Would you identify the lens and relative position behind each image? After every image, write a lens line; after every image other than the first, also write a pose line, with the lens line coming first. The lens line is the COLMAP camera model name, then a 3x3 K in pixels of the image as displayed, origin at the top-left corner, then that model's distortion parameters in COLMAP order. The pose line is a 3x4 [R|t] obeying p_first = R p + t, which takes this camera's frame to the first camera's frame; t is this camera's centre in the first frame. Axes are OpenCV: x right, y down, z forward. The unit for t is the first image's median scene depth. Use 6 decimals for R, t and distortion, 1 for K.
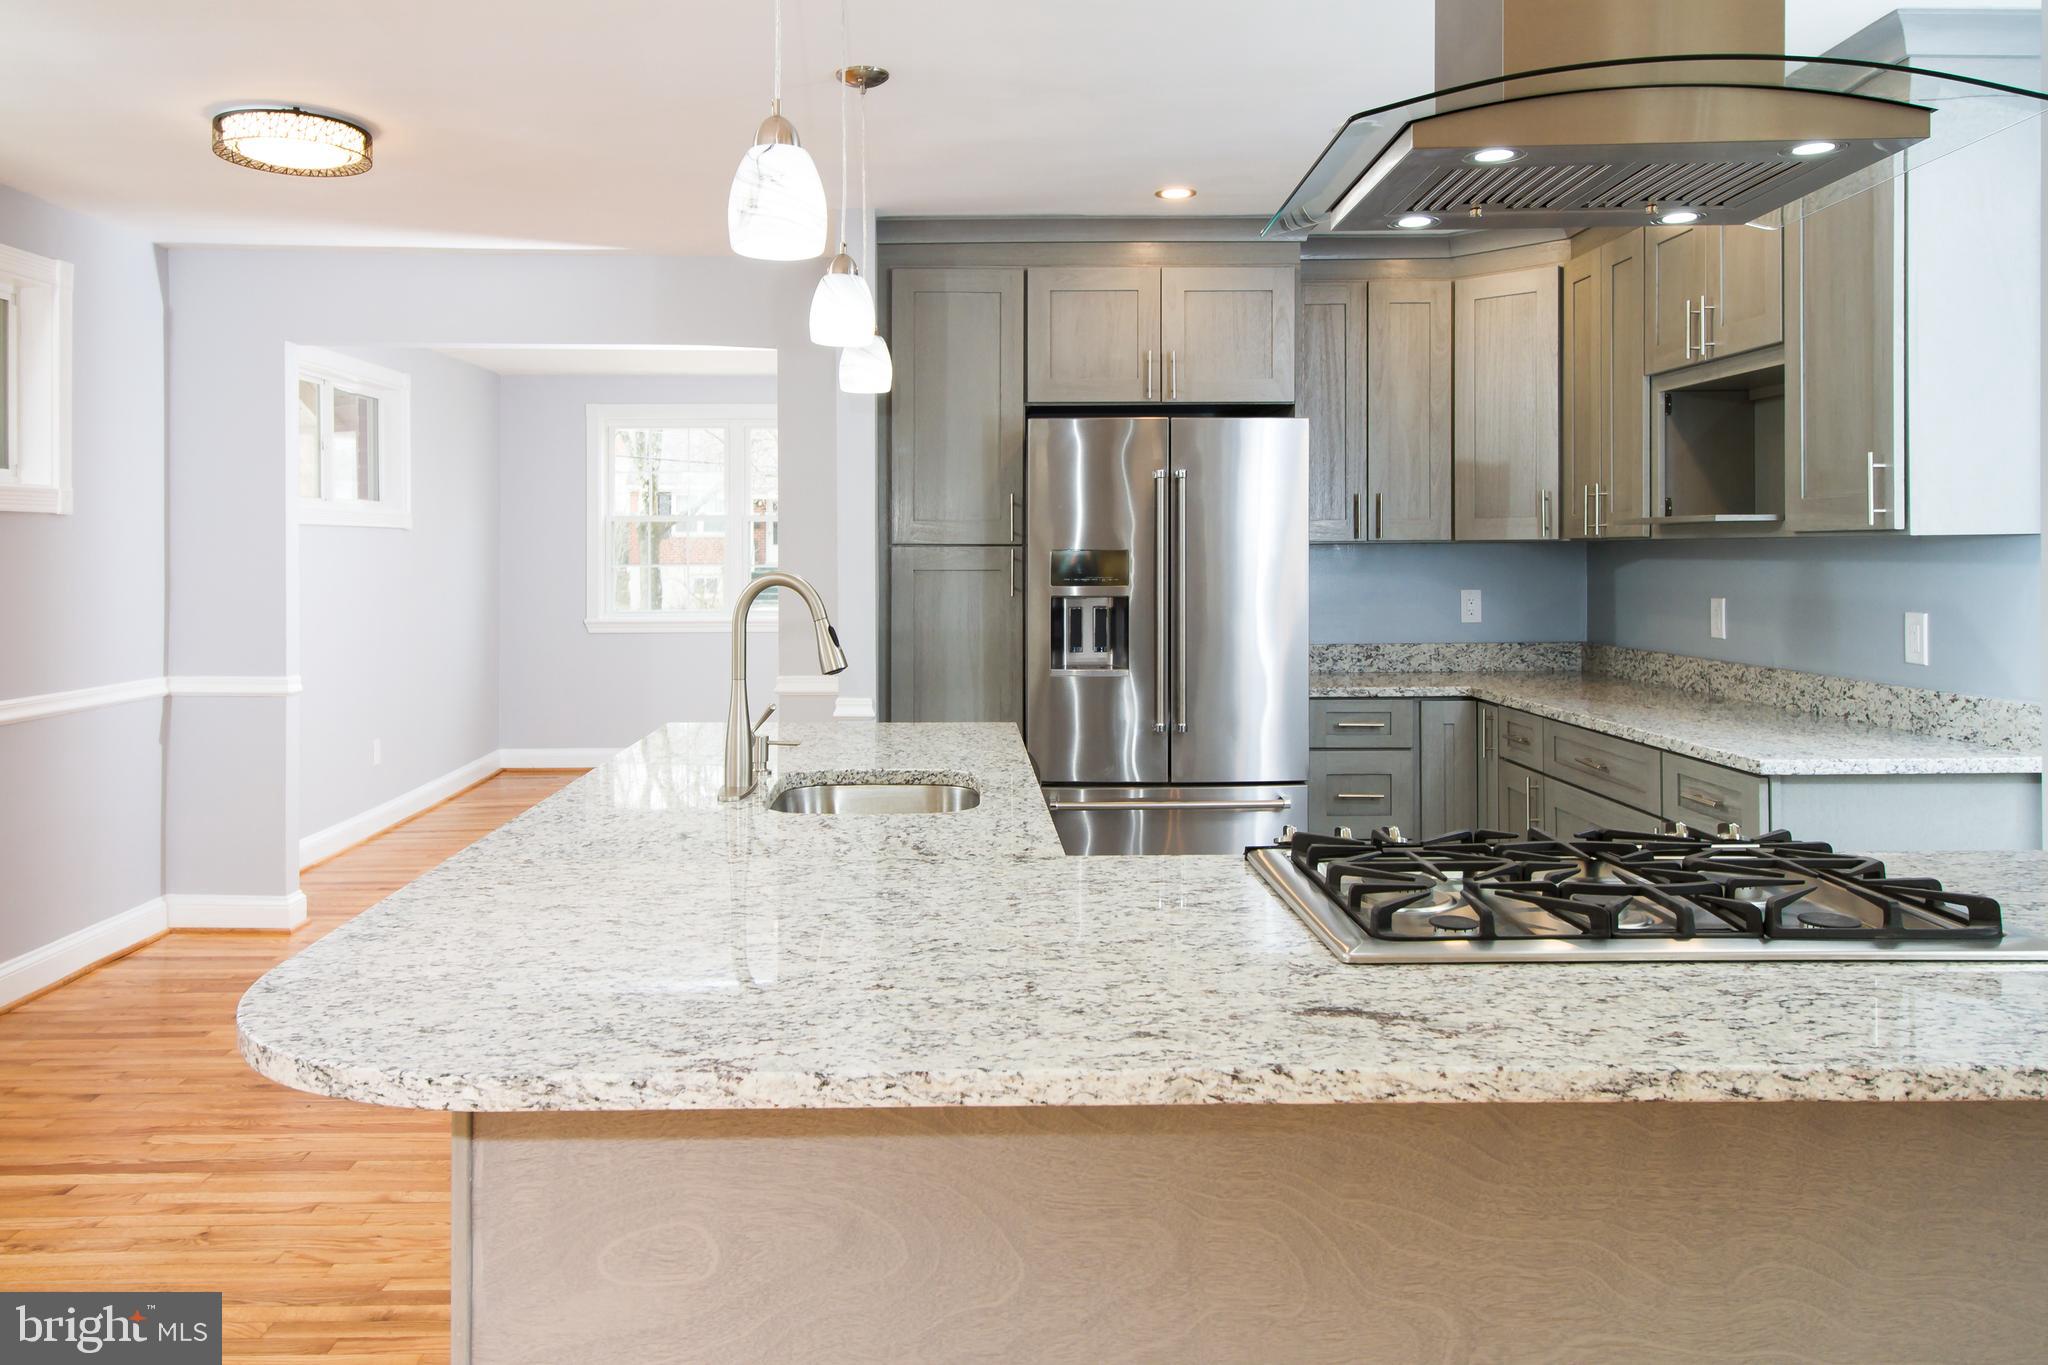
lens RADIAL K [[1653.3, 0, 929.5], [0, 1653.3, 543.7], [0, 0, 1]] dist [0.053799, -0.057789]
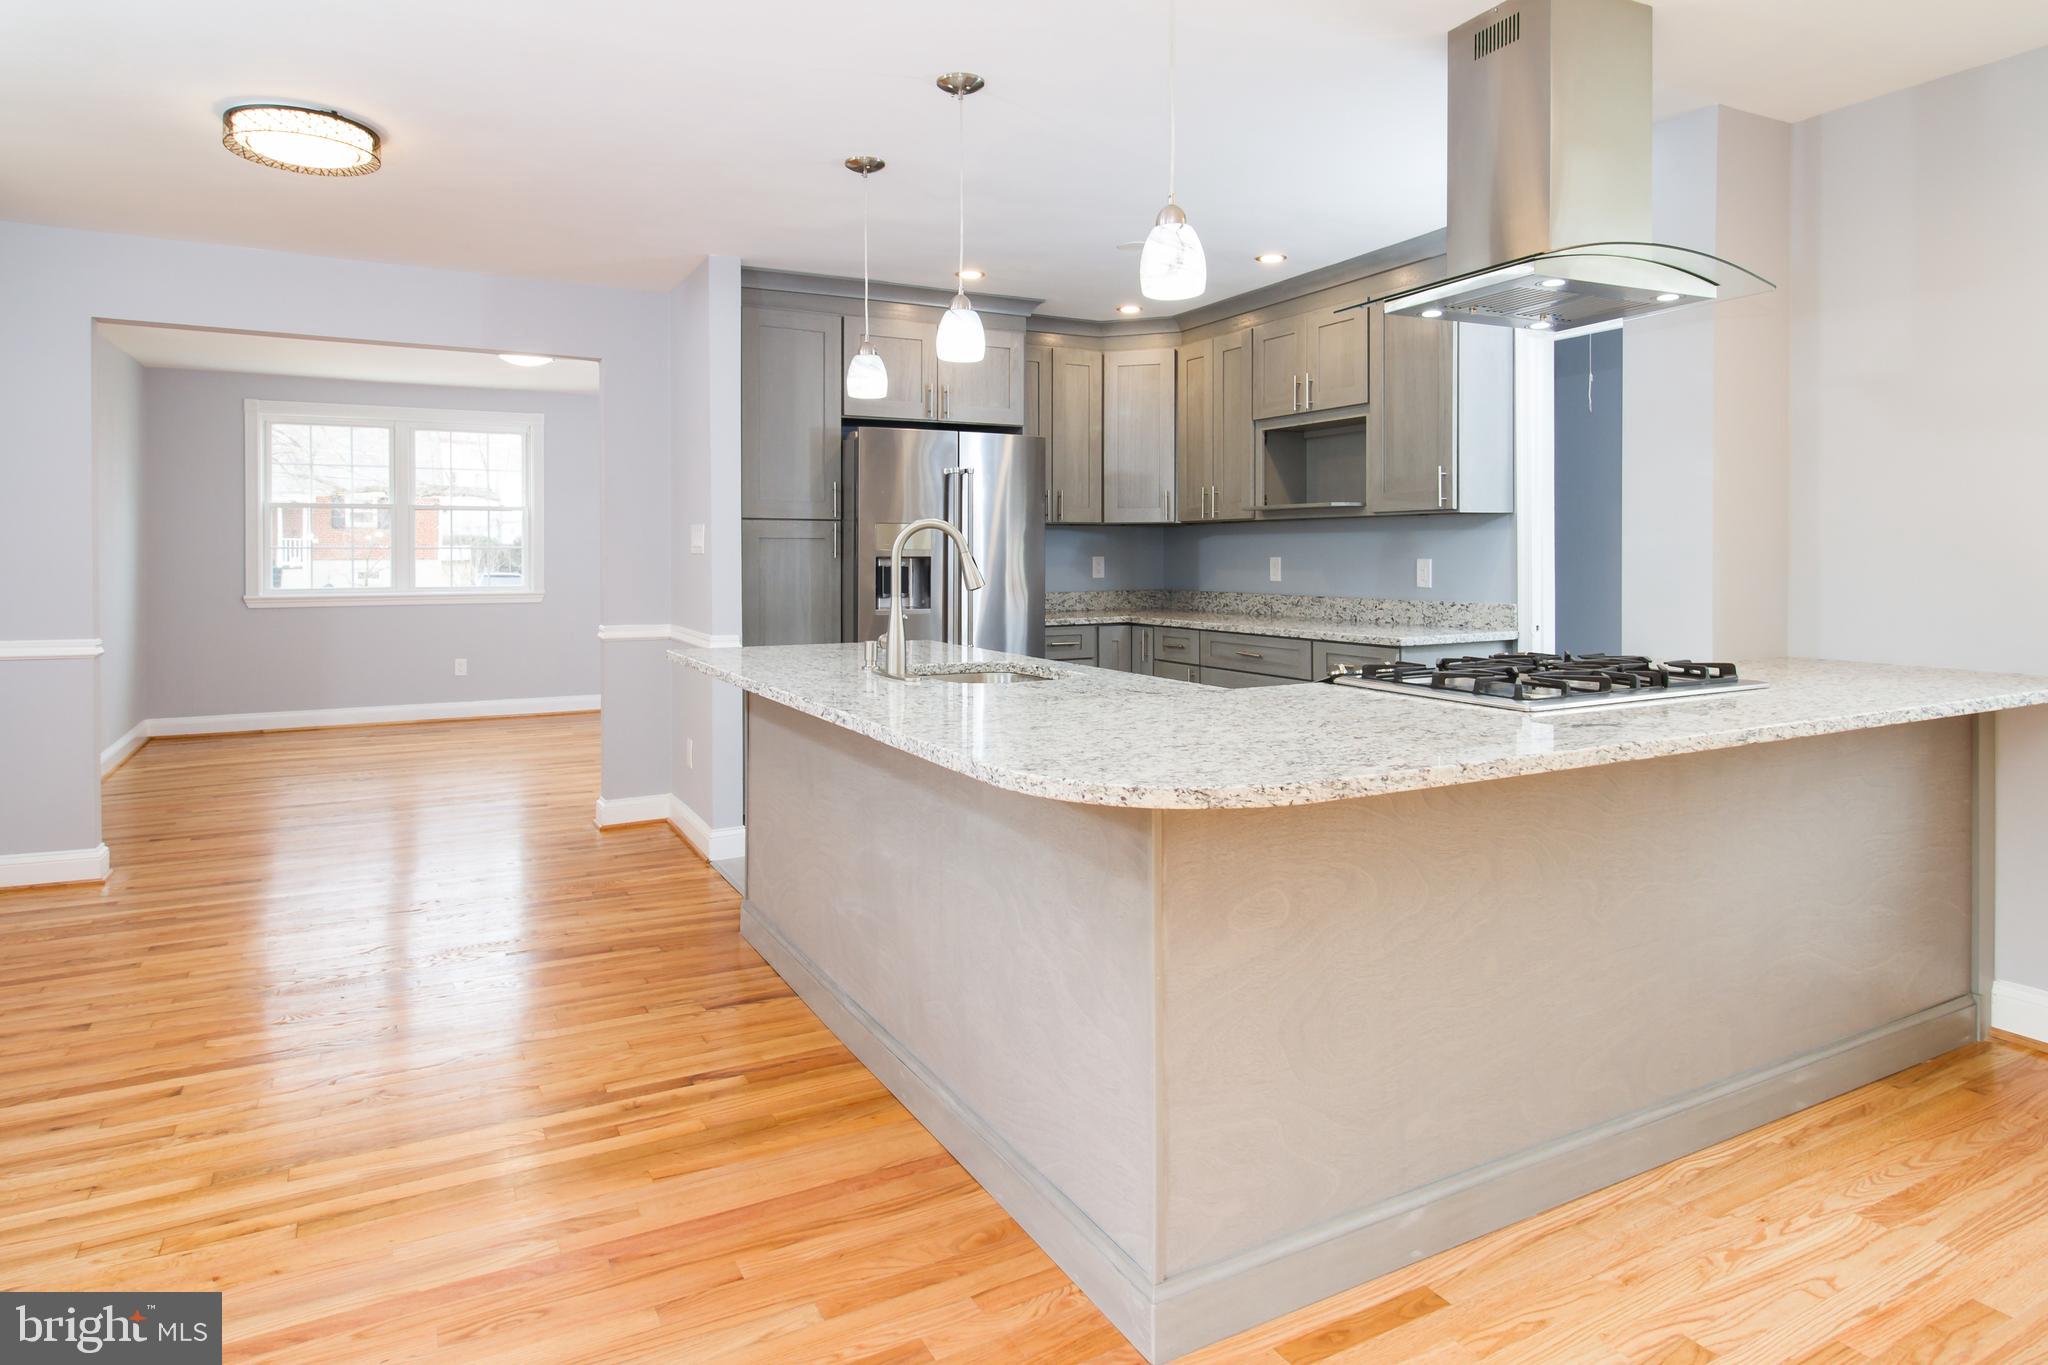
lens RADIAL K [[1278.1, 0, 1031.7], [0, 1278.1, 565.2], [0, 0, 1]] dist [0.002526, 0.000577]
pose [[0.873474, -0.000911, 0.486870, -0.386356], [-0.004172, 0.999948, 0.009357, 0.032864], [-0.486853, -0.010204, 0.873425, 0.012272]]
